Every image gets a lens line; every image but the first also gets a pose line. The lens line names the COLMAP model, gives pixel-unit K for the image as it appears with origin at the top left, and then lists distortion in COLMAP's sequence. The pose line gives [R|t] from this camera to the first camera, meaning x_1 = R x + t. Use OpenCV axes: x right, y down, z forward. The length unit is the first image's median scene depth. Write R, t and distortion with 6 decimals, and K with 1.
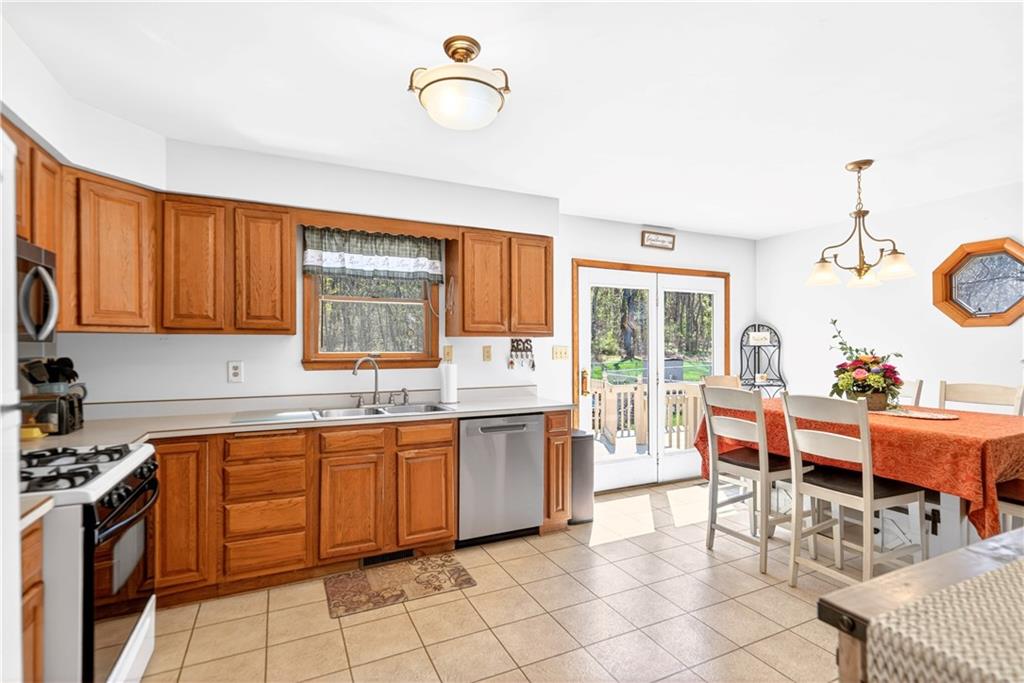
lens RADIAL K [[483.4, 0, 517.0], [0, 483.4, 346.2], [0, 0, 1]] dist [0.000583, -0.000218]
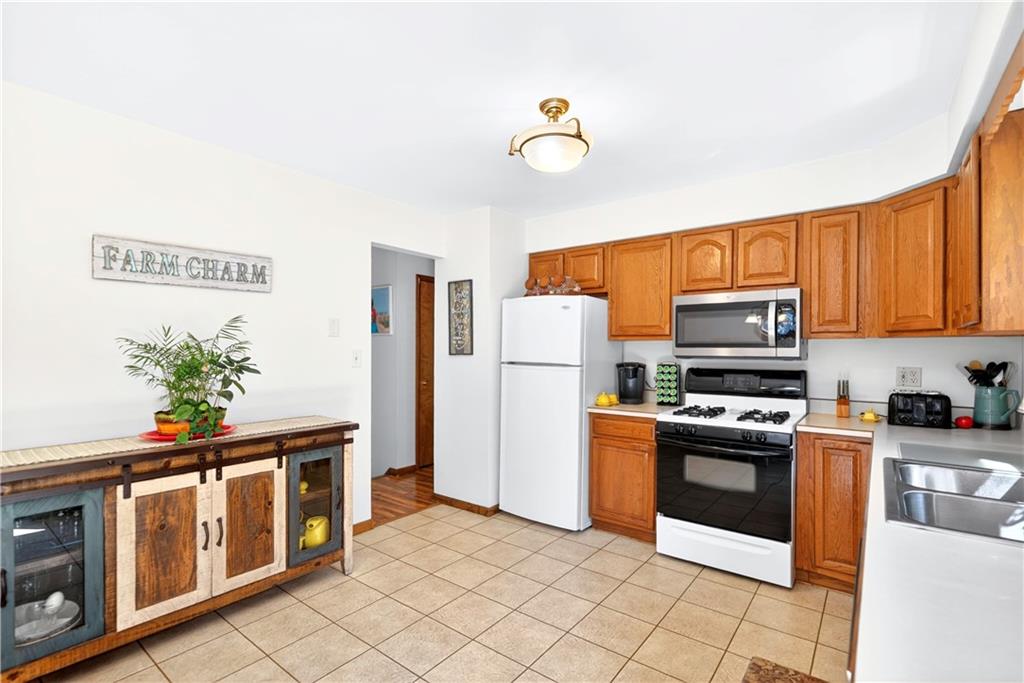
lens RADIAL K [[476.0, 0, 520.5], [0, 476.0, 349.8], [0, 0, 1]] dist [0.002780, -0.000690]
pose [[-0.891236, -0.000880, -0.453540, 0.285918], [-0.000922, 1.000000, -0.000127, 0.000476], [0.453539, 0.000305, -0.891236, 1.140804]]
